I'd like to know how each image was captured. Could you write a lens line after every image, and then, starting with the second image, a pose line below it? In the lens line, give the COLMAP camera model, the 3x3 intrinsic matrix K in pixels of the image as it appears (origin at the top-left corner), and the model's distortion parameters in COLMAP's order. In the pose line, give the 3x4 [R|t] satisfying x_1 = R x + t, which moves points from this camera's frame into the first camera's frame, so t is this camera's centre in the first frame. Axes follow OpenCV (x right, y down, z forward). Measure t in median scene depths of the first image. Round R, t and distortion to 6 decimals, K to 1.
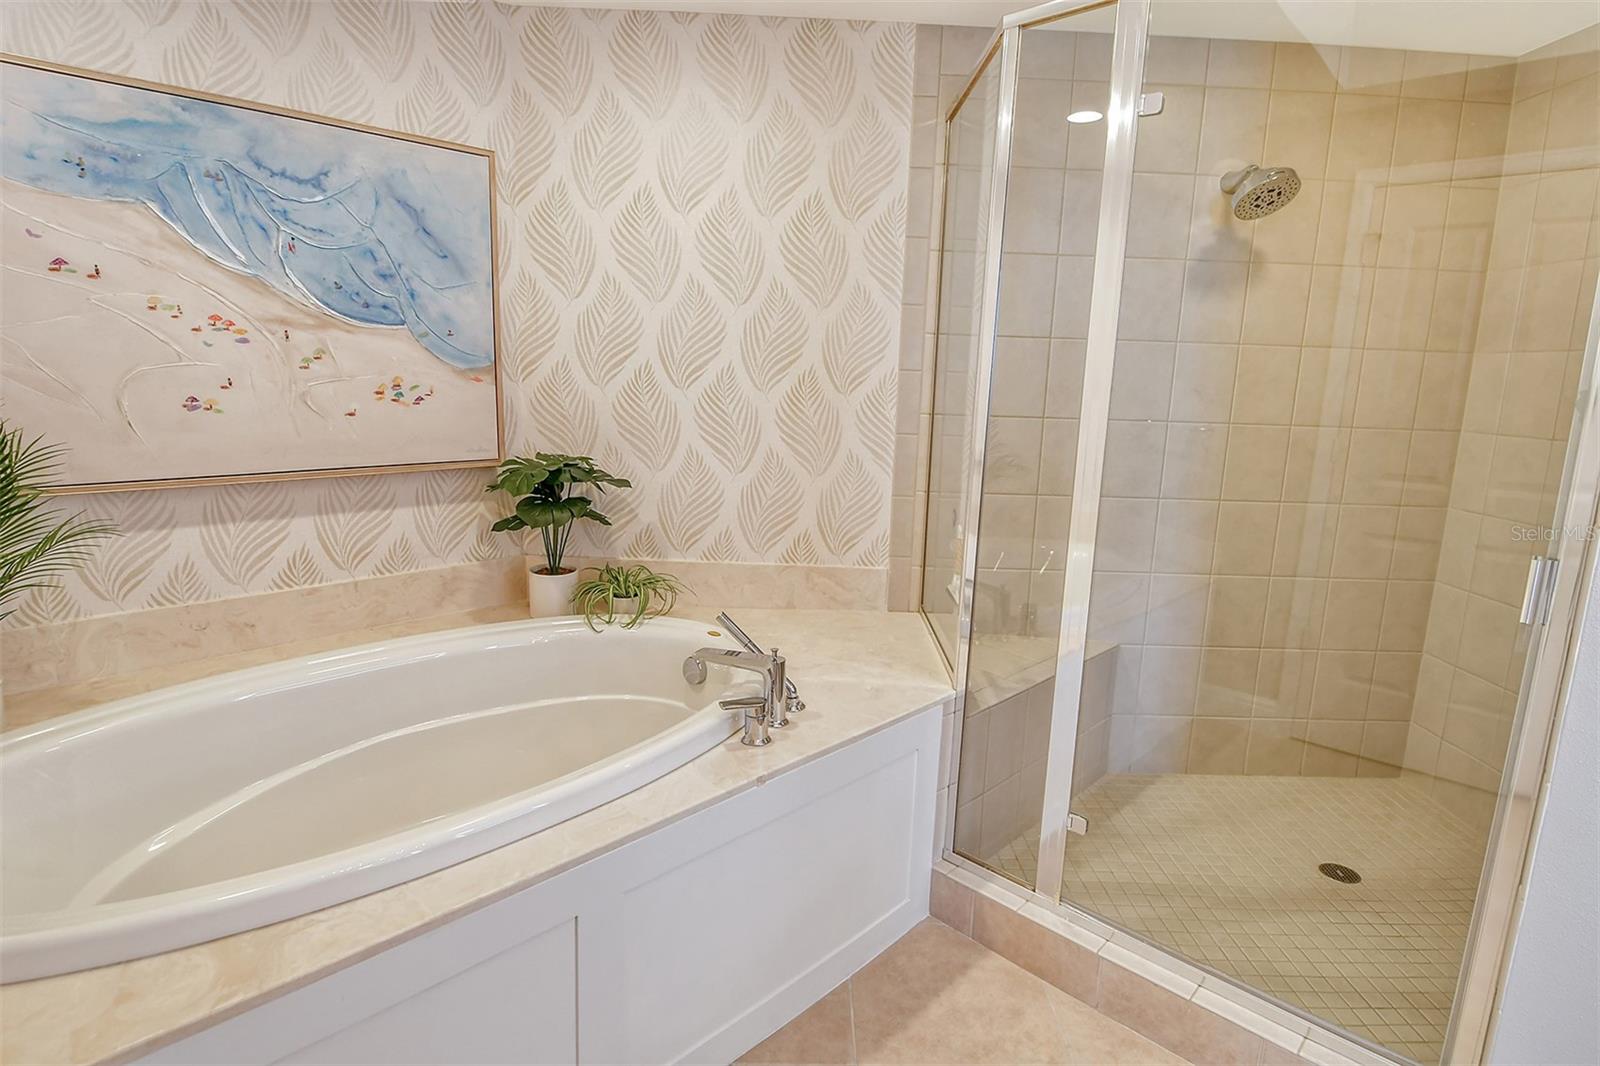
lens RADIAL K [[839.7, 0, 848.1], [0, 839.7, 535.7], [0, 0, 1]] dist [0.008091, -0.000291]
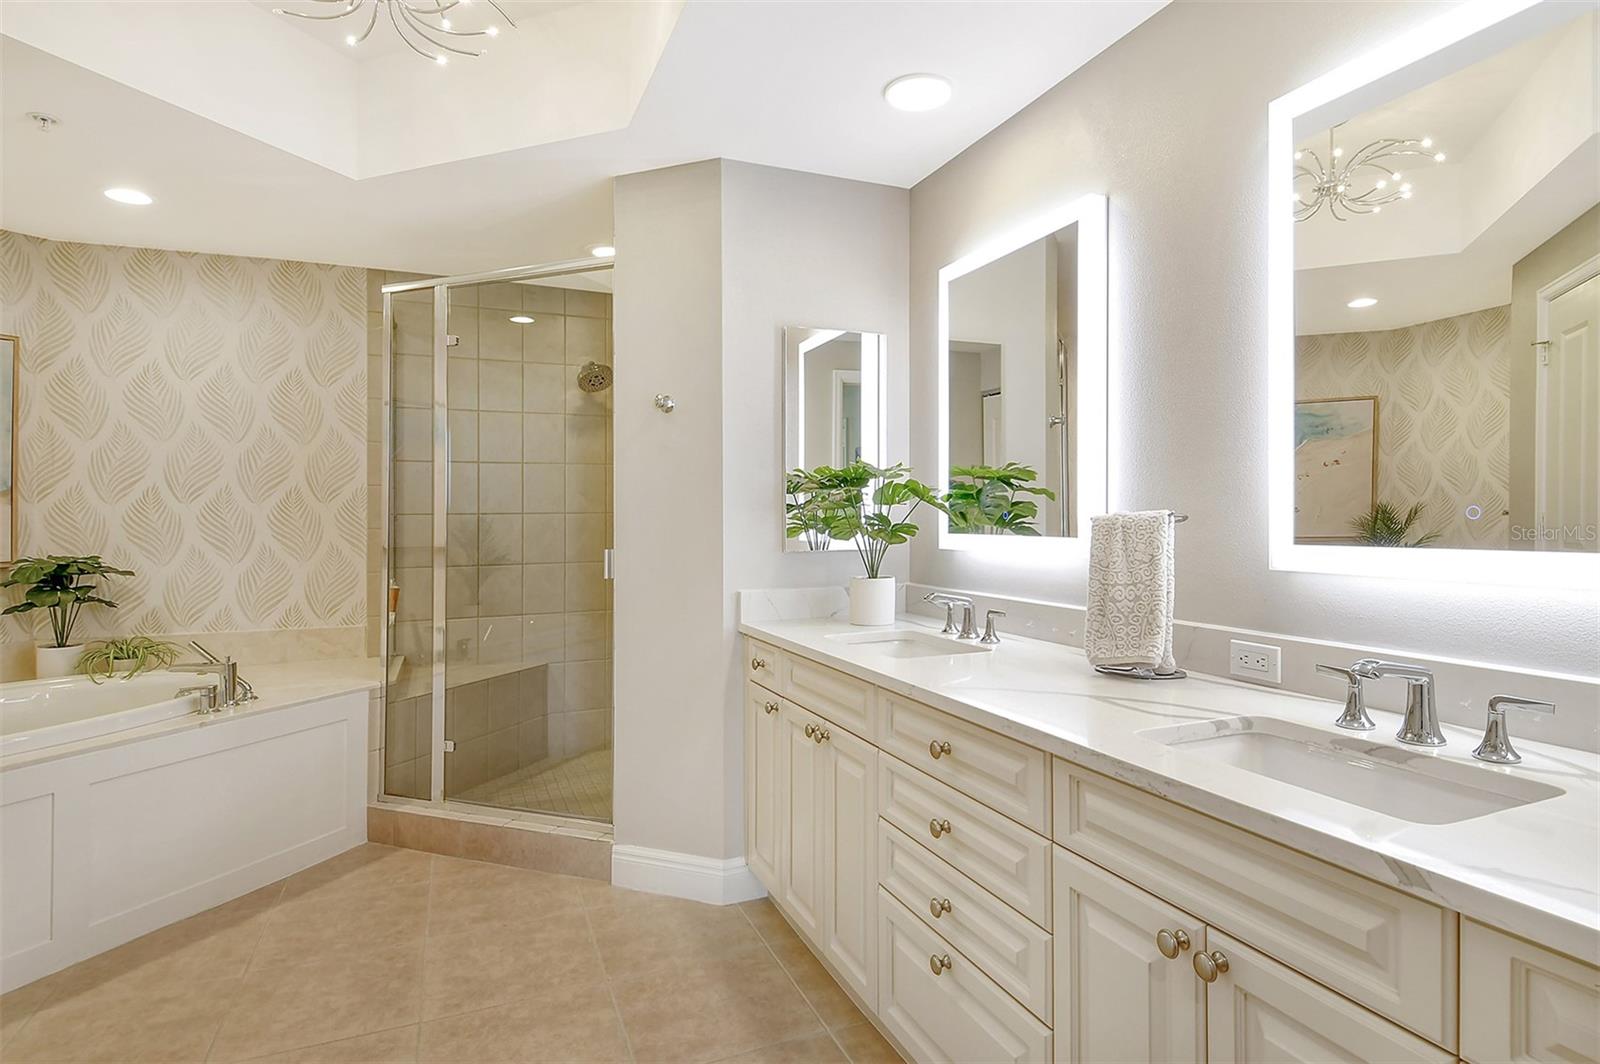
lens RADIAL K [[817.9, 0, 801.3], [0, 817.9, 509.3], [0, 0, 1]] dist [0.030138, -0.023584]
pose [[0.931322, -0.040228, 0.361969, 0.256385], [0.106130, 0.980723, -0.164071, 0.165406], [-0.348391, 0.191218, 0.917638, -0.590905]]
